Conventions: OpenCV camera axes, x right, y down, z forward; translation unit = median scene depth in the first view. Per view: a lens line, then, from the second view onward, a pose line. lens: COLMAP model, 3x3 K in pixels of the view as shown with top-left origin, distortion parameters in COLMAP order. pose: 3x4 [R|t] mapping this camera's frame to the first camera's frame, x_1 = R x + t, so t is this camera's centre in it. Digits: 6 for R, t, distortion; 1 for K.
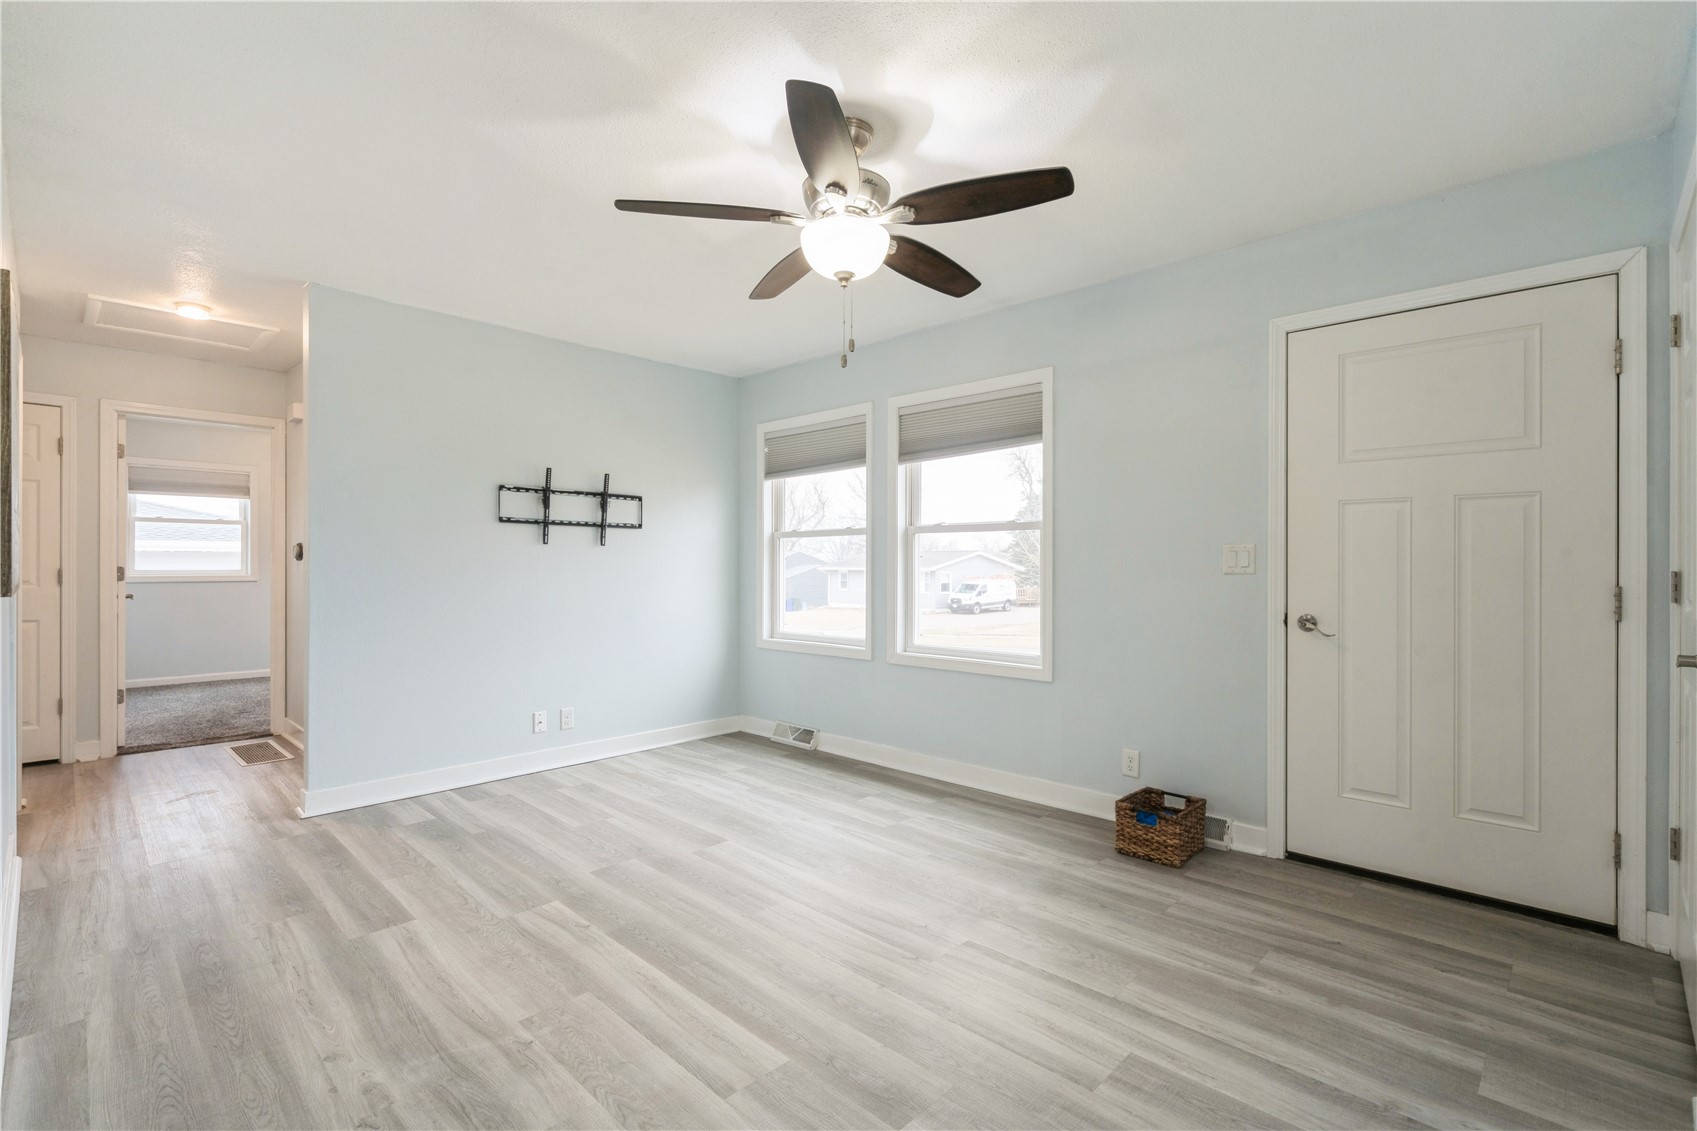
lens RADIAL K [[771.9, 0, 848.5], [0, 771.9, 565.5], [0, 0, 1]] dist [-0.001926, 0.000523]
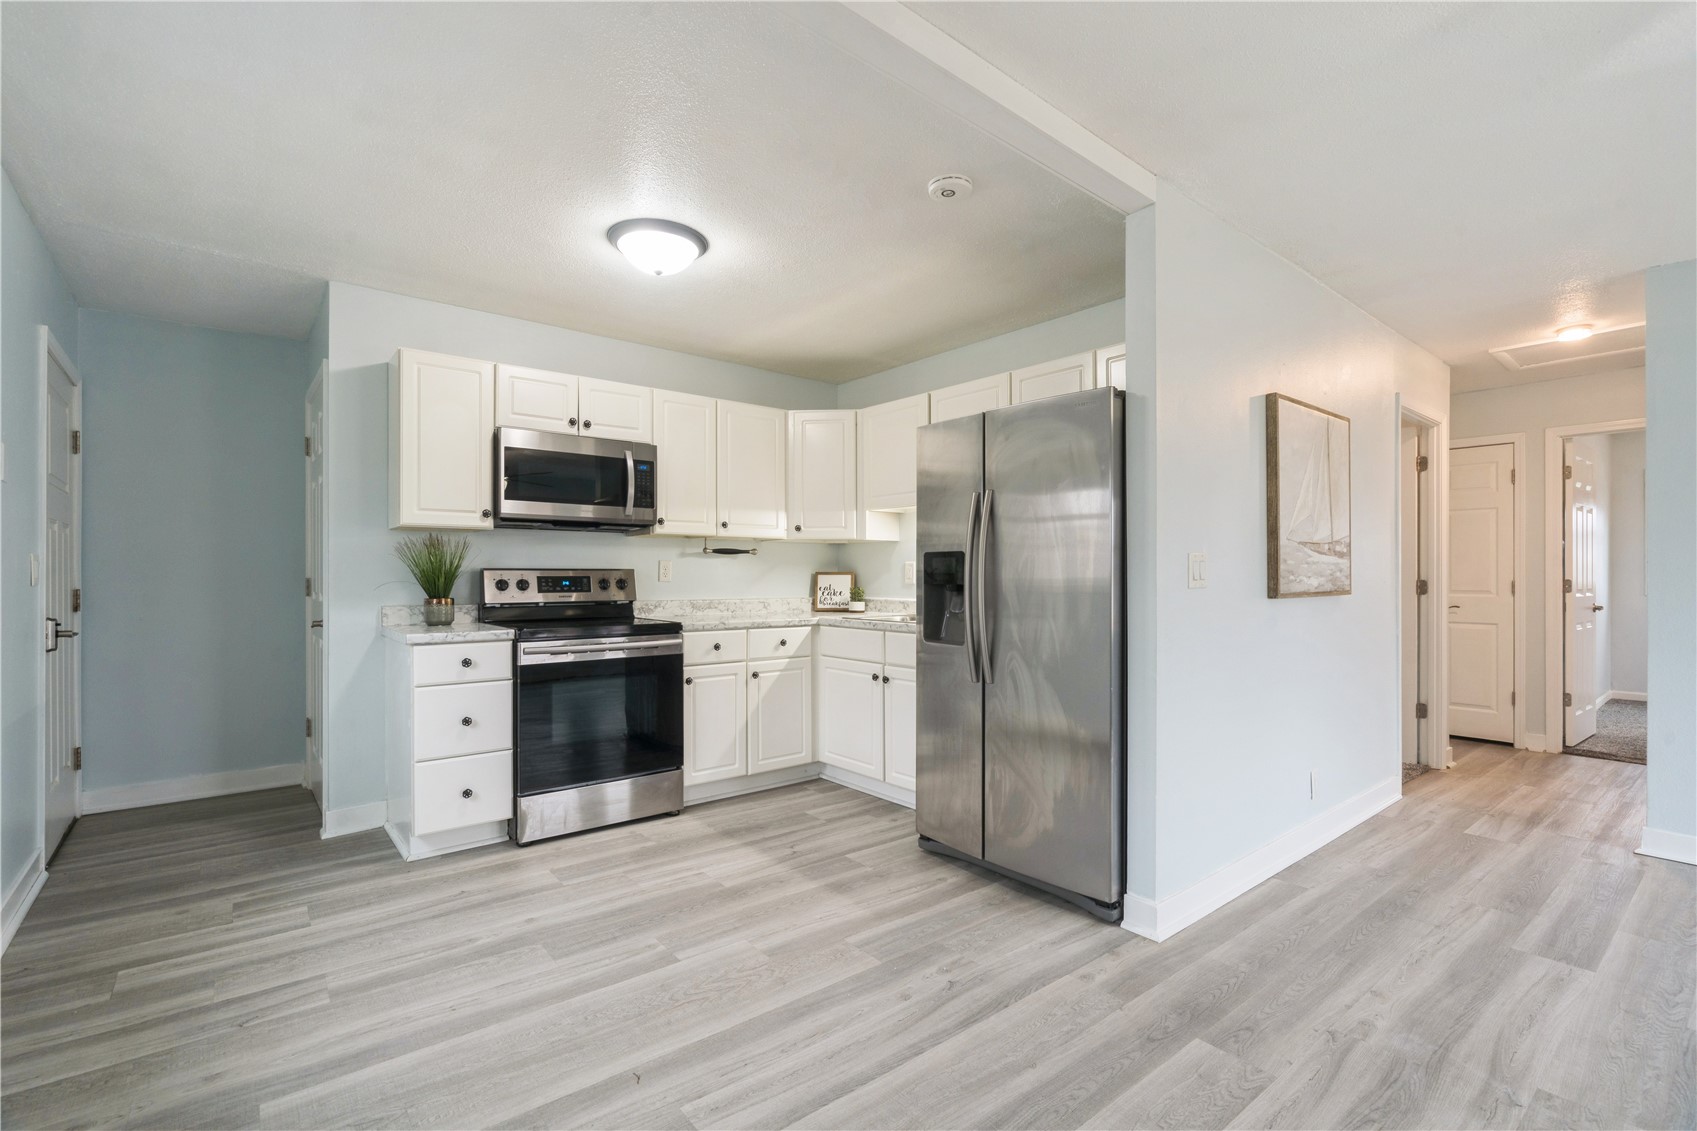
lens RADIAL K [[760.7, 0, 849.4], [0, 760.7, 572.5], [0, 0, 1]] dist [-0.004325, 0.001069]
pose [[-0.121032, -0.005203, -0.992635, 0.288887], [-0.001244, 0.999986, -0.005090, -0.001870], [0.992648, 0.000619, -0.121037, 0.163844]]
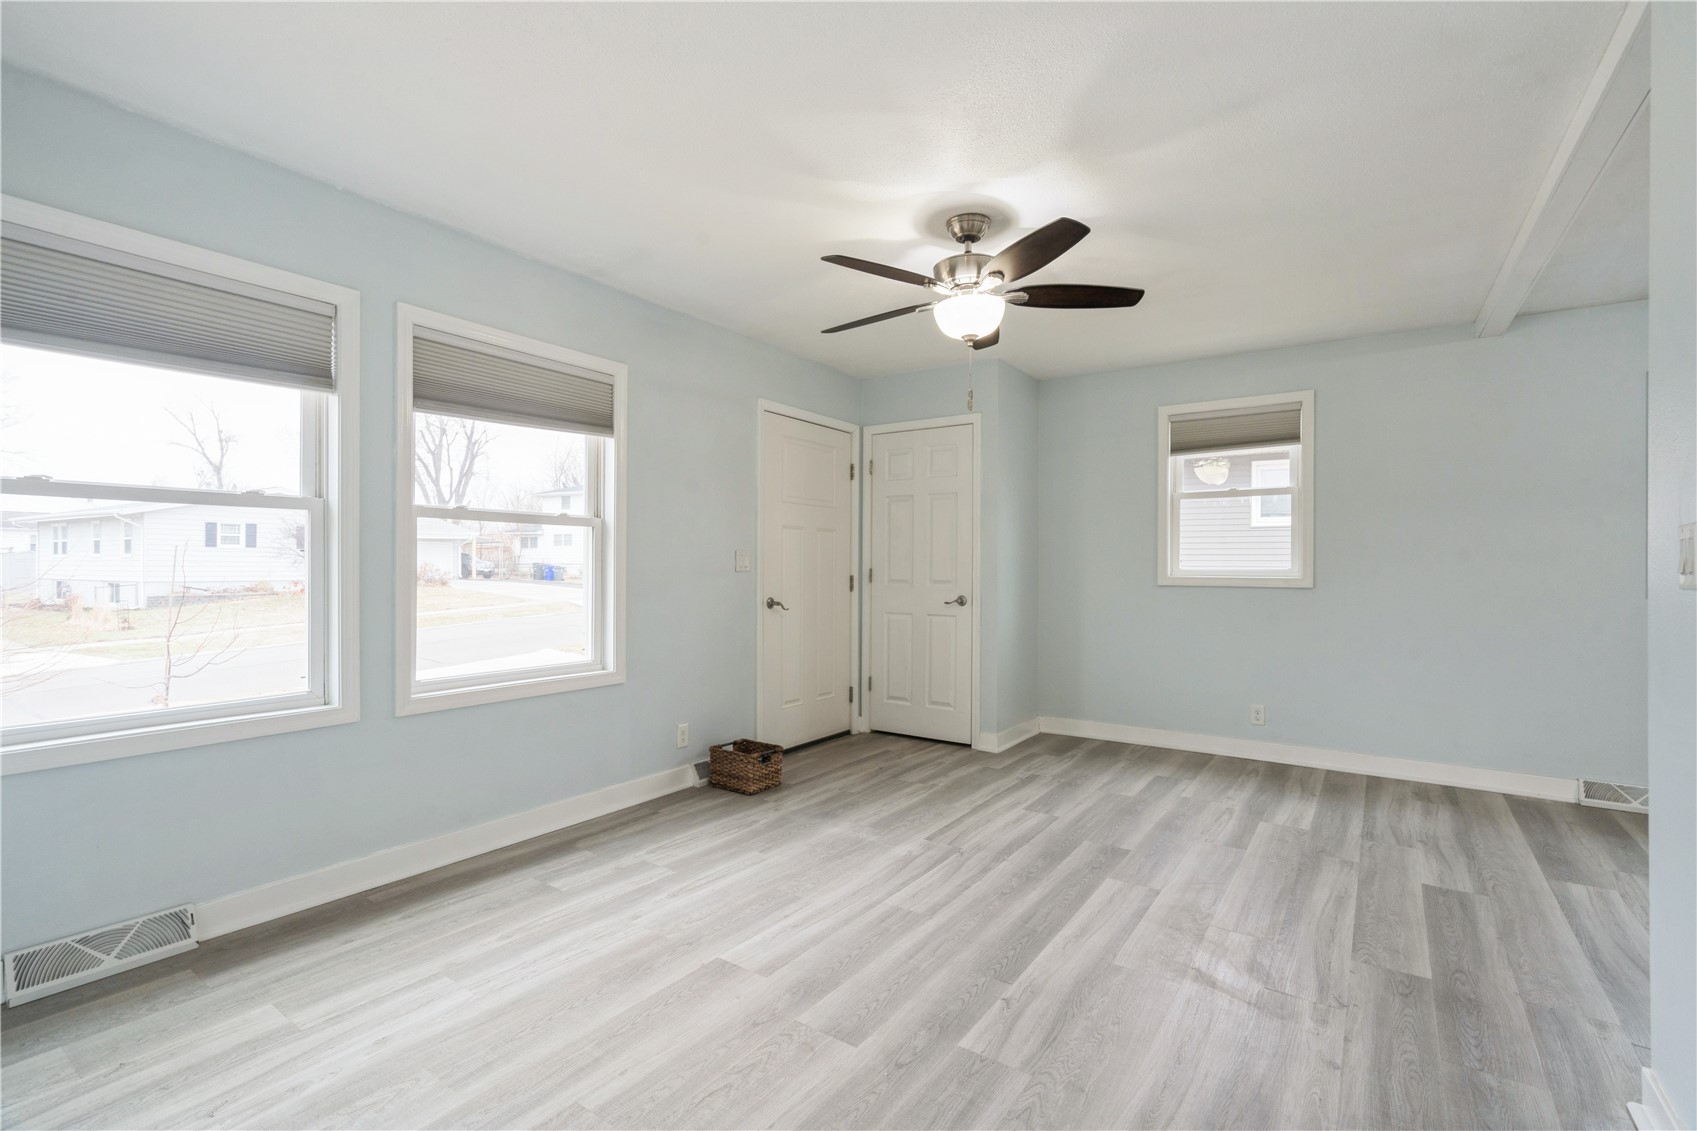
lens RADIAL K [[764.7, 0, 859.2], [0, 764.7, 566.7], [0, 0, 1]] dist [-0.002533, 0.000028]
pose [[-0.171796, -0.000594, 0.985132, -0.748034], [-0.005313, 0.999986, -0.000324, 0.000763], [-0.985118, -0.005289, -0.171797, 0.864834]]
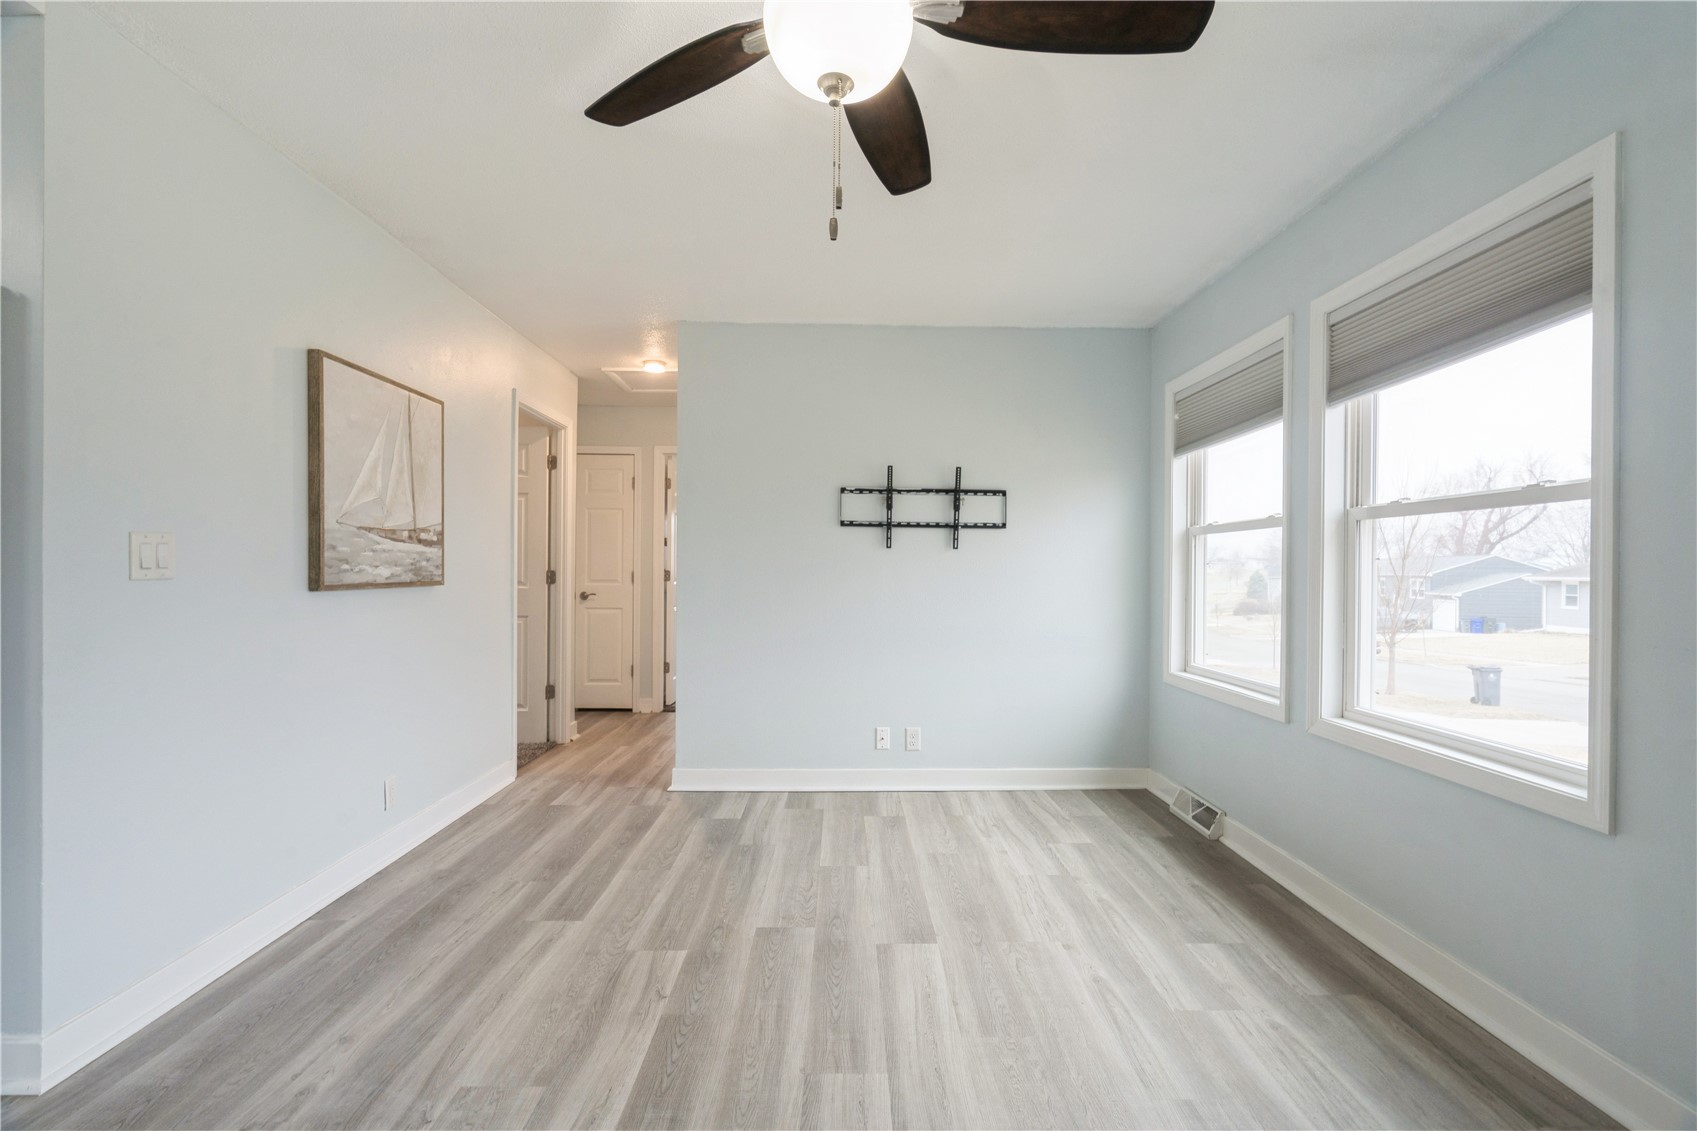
lens RADIAL K [[760.7, 0, 849.4], [0, 760.7, 572.5], [0, 0, 1]] dist [-0.004325, 0.001069]
pose [[0.705643, 0.006367, -0.708539, 0.261025], [-0.006086, 0.999977, 0.002925, -0.000771], [0.708542, 0.002249, 0.705665, 0.369963]]
